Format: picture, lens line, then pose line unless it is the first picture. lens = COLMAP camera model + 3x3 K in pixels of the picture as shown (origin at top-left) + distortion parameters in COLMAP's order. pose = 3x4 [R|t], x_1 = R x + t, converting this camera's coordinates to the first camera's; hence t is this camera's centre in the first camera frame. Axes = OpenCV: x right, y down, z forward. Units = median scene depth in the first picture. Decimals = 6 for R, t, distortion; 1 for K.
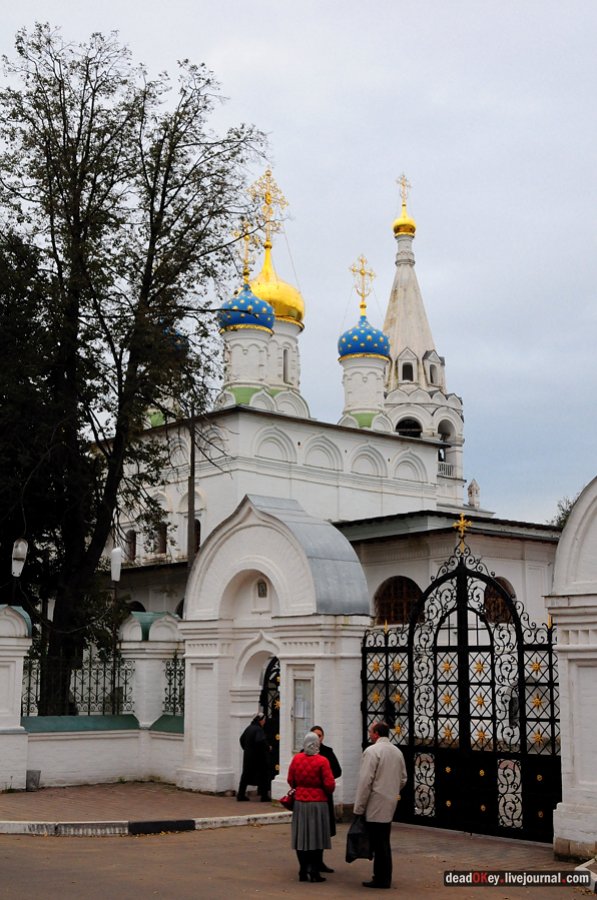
lens RADIAL K [[1206.7, 0, 298.5], [0, 1206.7, 450.0], [0, 0, 1]] dist [-0.003102, 0.002369]
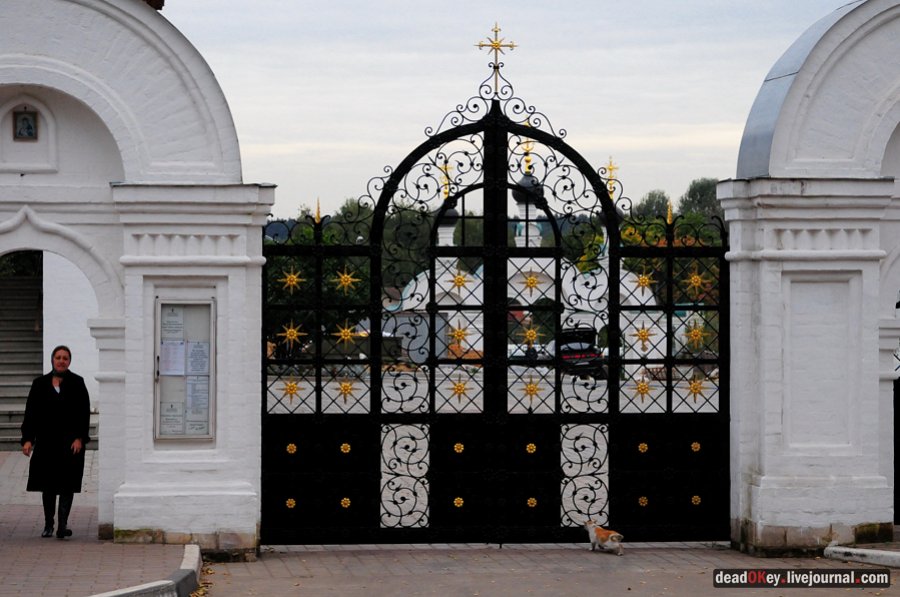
lens RADIAL K [[2555.8, 0, 450.0], [0, 2555.8, 298.5], [0, 0, 1]] dist [0.155593, 1.097901]
pose [[0.550933, -0.008074, 0.834510, -0.970654], [-0.150561, 0.982584, 0.108905, 0.052924], [-0.820856, -0.185644, 0.540122, 0.330452]]
